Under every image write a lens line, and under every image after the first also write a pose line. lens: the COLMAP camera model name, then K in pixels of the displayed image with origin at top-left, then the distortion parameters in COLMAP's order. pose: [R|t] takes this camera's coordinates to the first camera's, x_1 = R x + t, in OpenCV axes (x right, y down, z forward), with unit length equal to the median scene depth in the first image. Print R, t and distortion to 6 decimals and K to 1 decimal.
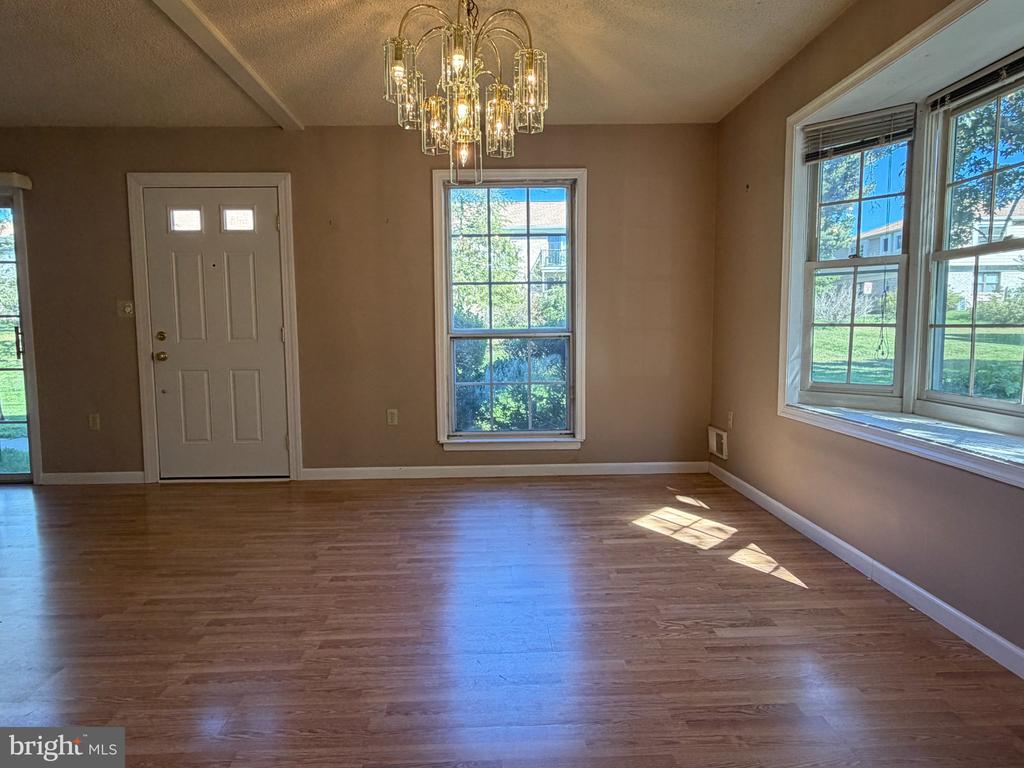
lens RADIAL K [[625.1, 0, 505.2], [0, 625.1, 385.9], [0, 0, 1]] dist [-0.006003, -0.002929]
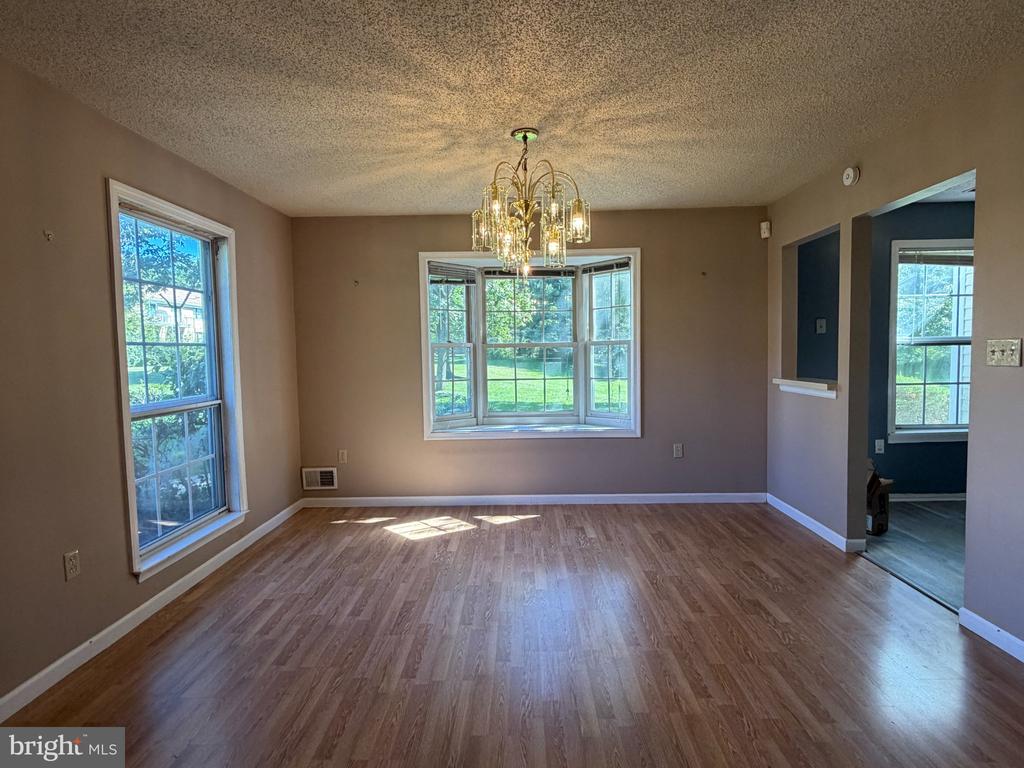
lens RADIAL K [[529.1, 0, 506.2], [0, 529.1, 381.7], [0, 0, 1]] dist [0.000451, 0.000957]
pose [[0.046712, -0.045812, 0.997857, -0.922168], [0.103682, 0.993774, 0.040771, -0.141764], [-0.993513, 0.101556, 0.051171, 0.759280]]
